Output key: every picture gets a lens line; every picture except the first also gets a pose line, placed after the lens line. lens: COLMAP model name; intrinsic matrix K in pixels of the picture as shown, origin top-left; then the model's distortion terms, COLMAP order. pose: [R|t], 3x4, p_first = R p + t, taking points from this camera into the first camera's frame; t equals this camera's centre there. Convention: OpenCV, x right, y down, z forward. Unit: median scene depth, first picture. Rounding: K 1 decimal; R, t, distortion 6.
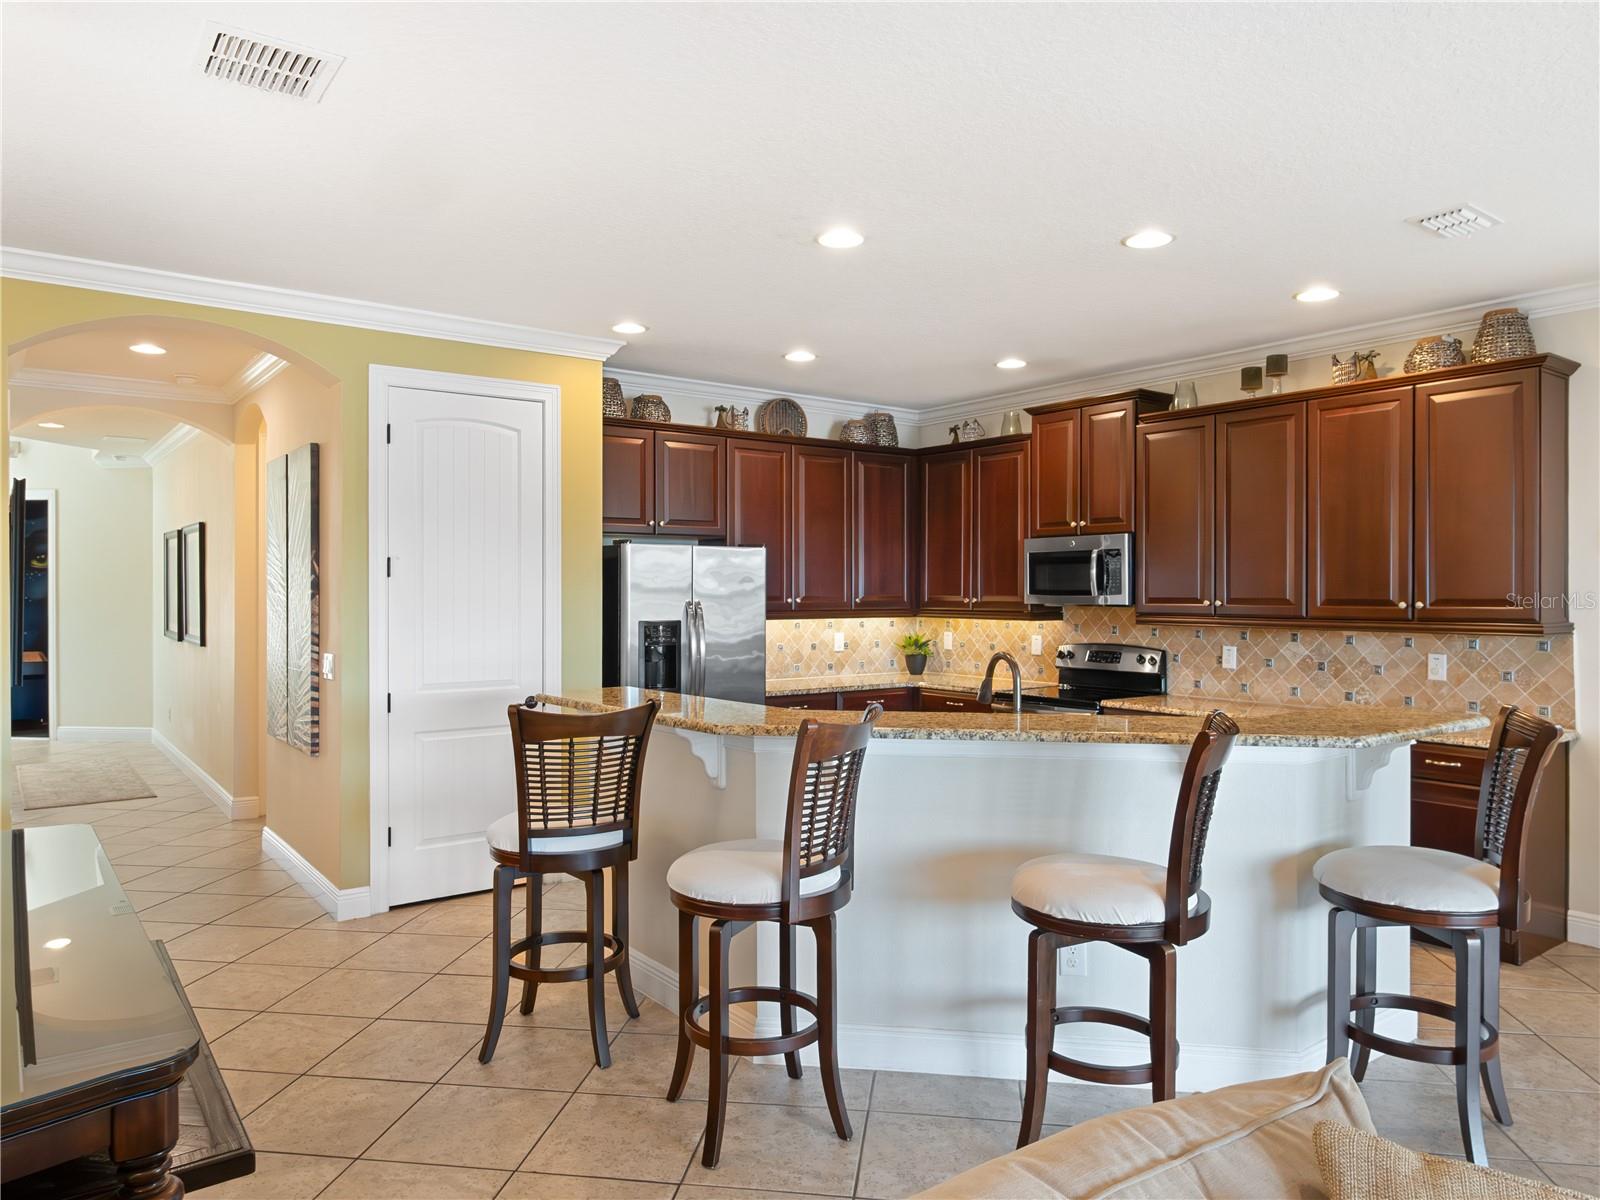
lens RADIAL K [[1081.6, 0, 799.9], [0, 1081.6, 598.7], [0, 0, 1]] dist [-0.002406, 0.006870]
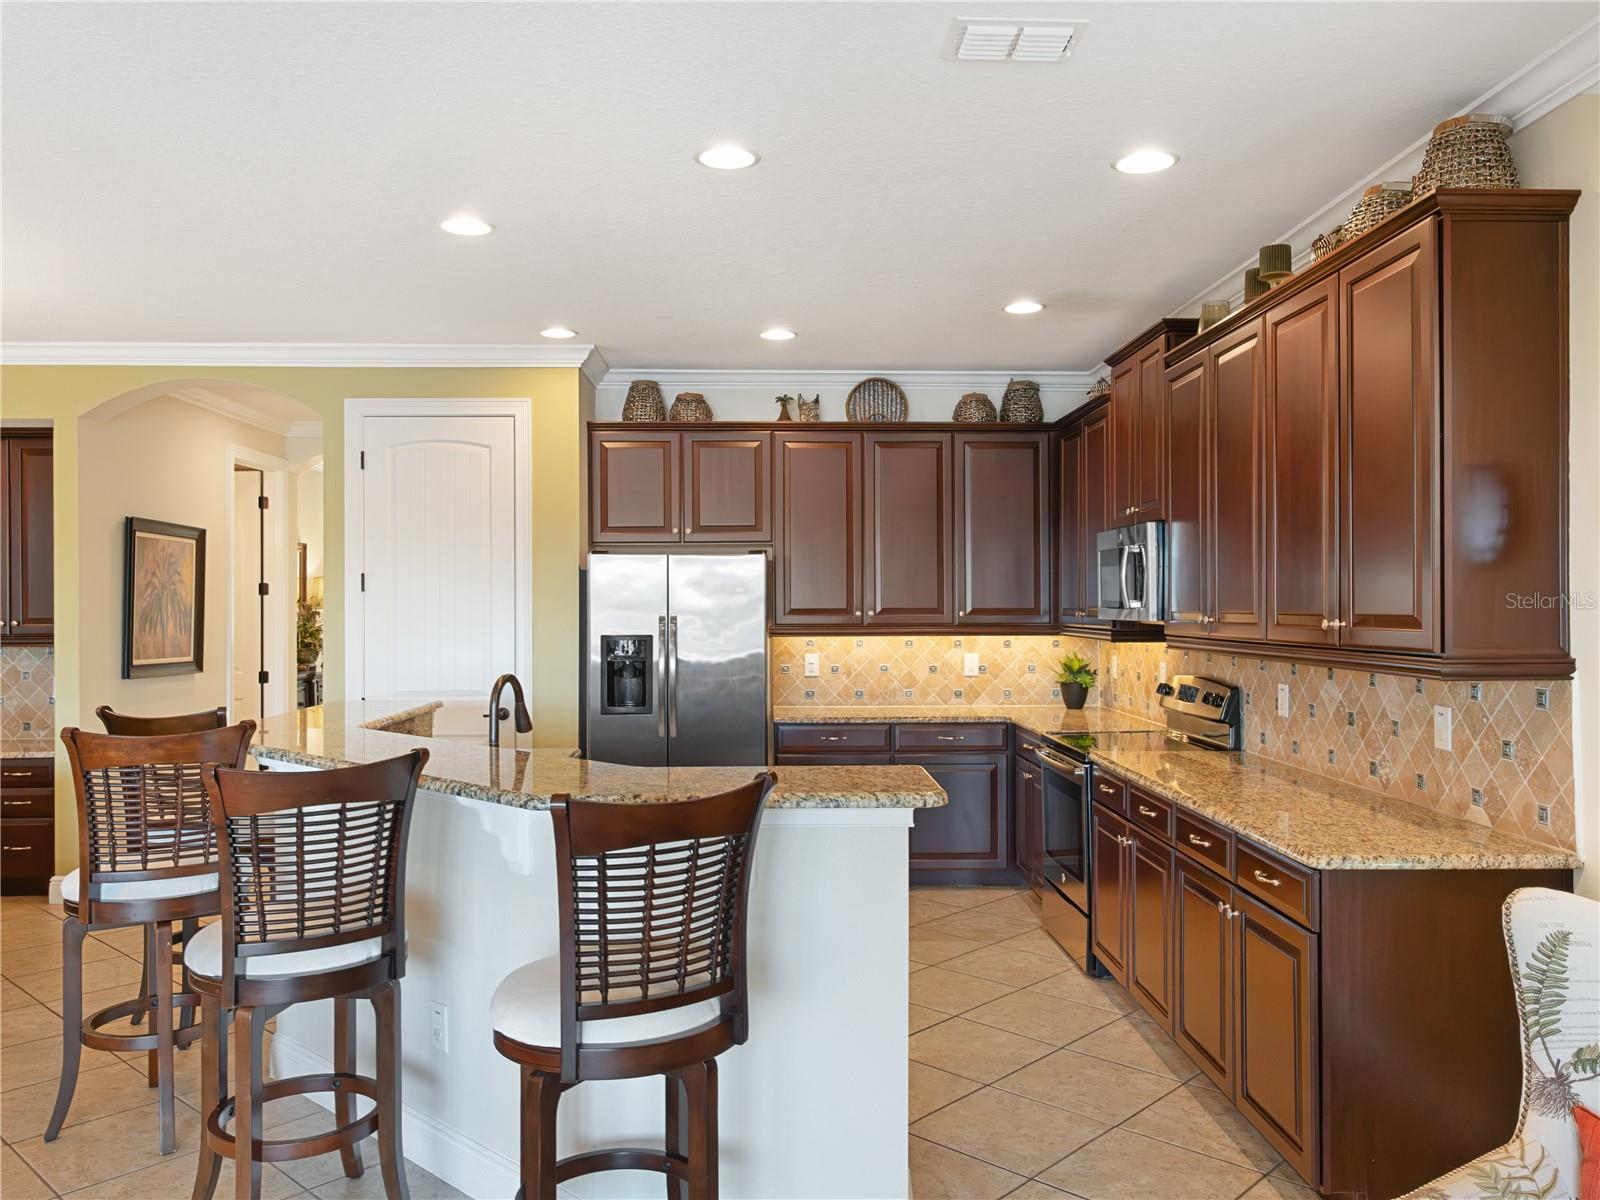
lens RADIAL K [[1232.6, 0, 797.7], [0, 1232.6, 596.6], [0, 0, 1]] dist [0.001012, 0.006601]
pose [[0.820090, -0.005168, -0.572212, 0.631601], [-0.001654, 0.999934, -0.011400, -0.001242], [0.572233, 0.010296, 0.820027, 0.211880]]
